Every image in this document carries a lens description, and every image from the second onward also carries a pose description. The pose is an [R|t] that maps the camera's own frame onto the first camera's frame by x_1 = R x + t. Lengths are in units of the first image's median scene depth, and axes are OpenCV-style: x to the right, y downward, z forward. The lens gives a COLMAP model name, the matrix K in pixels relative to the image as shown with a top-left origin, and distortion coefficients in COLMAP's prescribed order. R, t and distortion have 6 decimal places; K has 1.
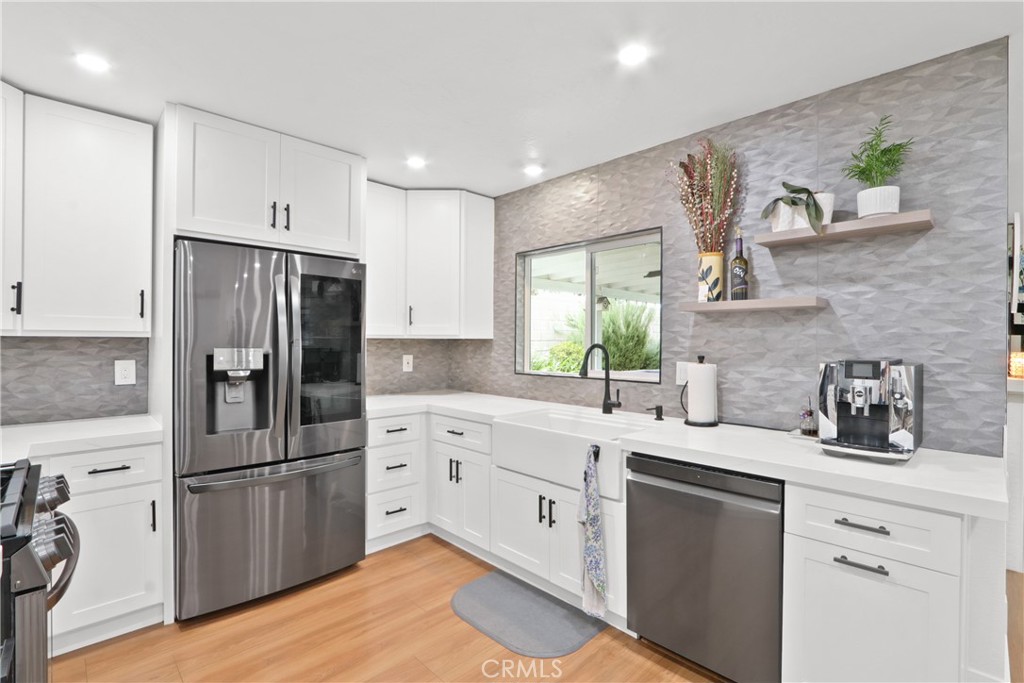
lens RADIAL K [[470.8, 0, 520.9], [0, 470.8, 342.8], [0, 0, 1]] dist [-0.021192, 0.004090]
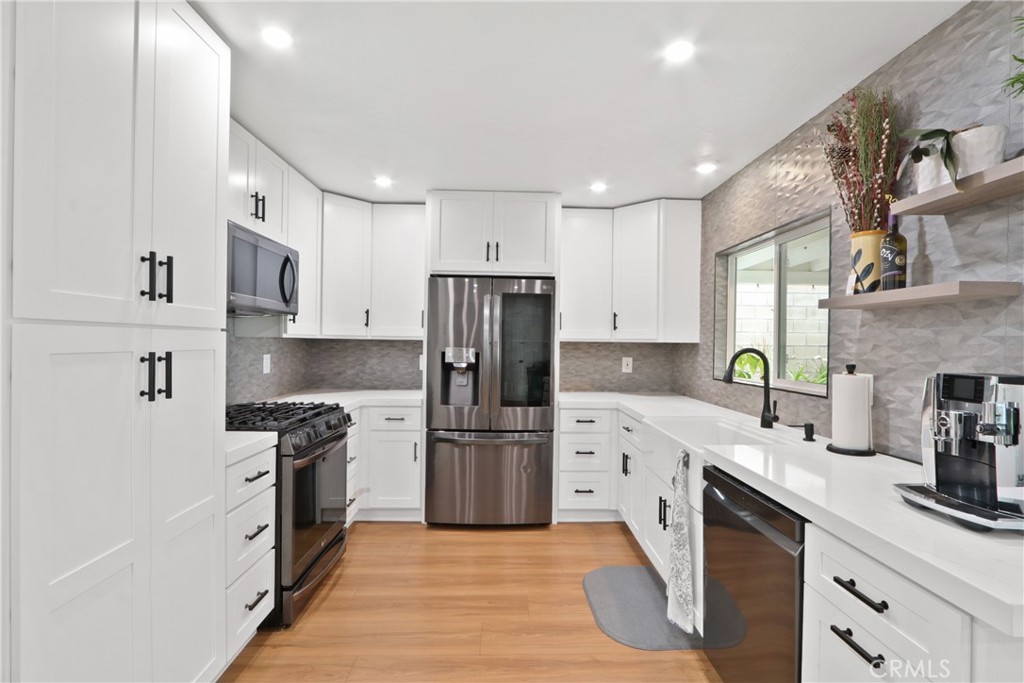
lens RADIAL K [[470.8, 0, 520.9], [0, 470.8, 342.8], [0, 0, 1]] dist [-0.021192, 0.004090]
pose [[0.734410, 0.004844, -0.678689, 0.484538], [-0.012383, 0.999904, -0.006264, 0.003081], [0.678593, 0.013005, 0.734400, 0.047289]]
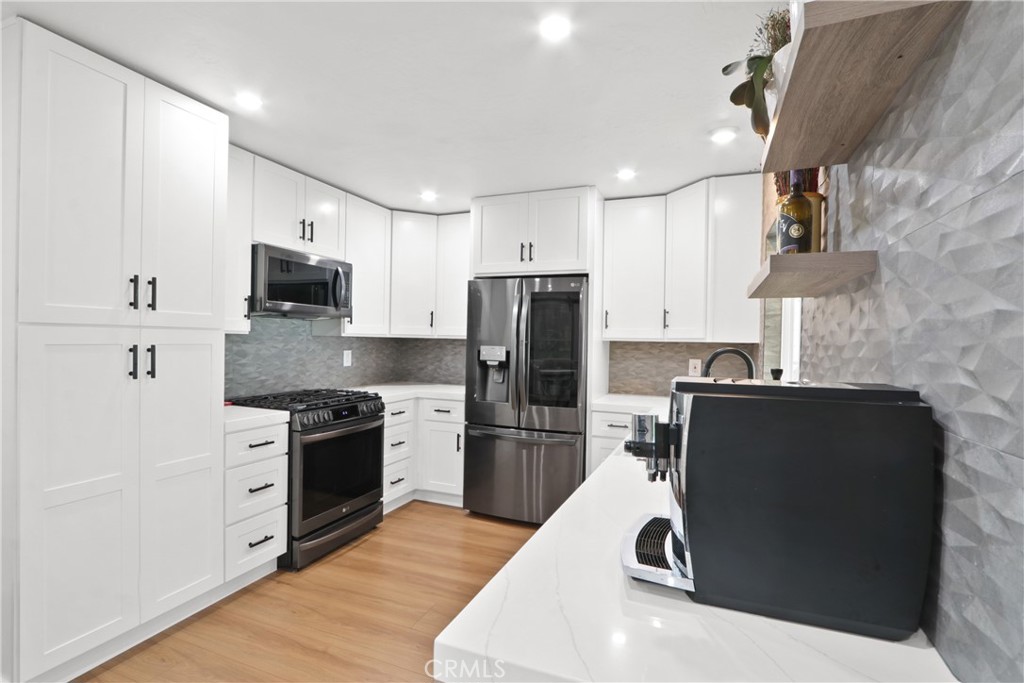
lens RADIAL K [[475.8, 0, 521.2], [0, 475.8, 343.0], [0, 0, 1]] dist [-0.017310, 0.001420]
pose [[0.401344, 0.007154, -0.915900, 0.777437], [-0.019989, 0.999800, -0.000950, 0.000760], [0.915709, 0.018689, 0.401406, 0.423769]]
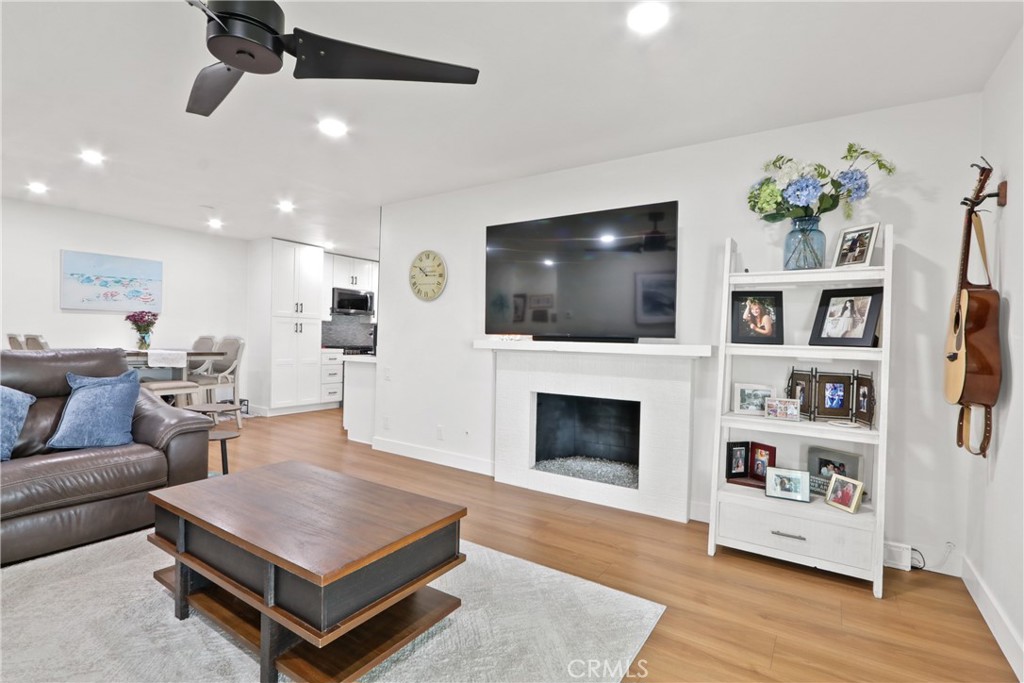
lens RADIAL K [[475.8, 0, 521.2], [0, 475.8, 343.0], [0, 0, 1]] dist [-0.017310, 0.001420]
pose [[0.209286, 0.011273, -0.977789, 2.722746], [-0.028451, 0.999580, 0.005435, 0.079886], [0.977440, 0.026682, 0.209519, 0.839302]]
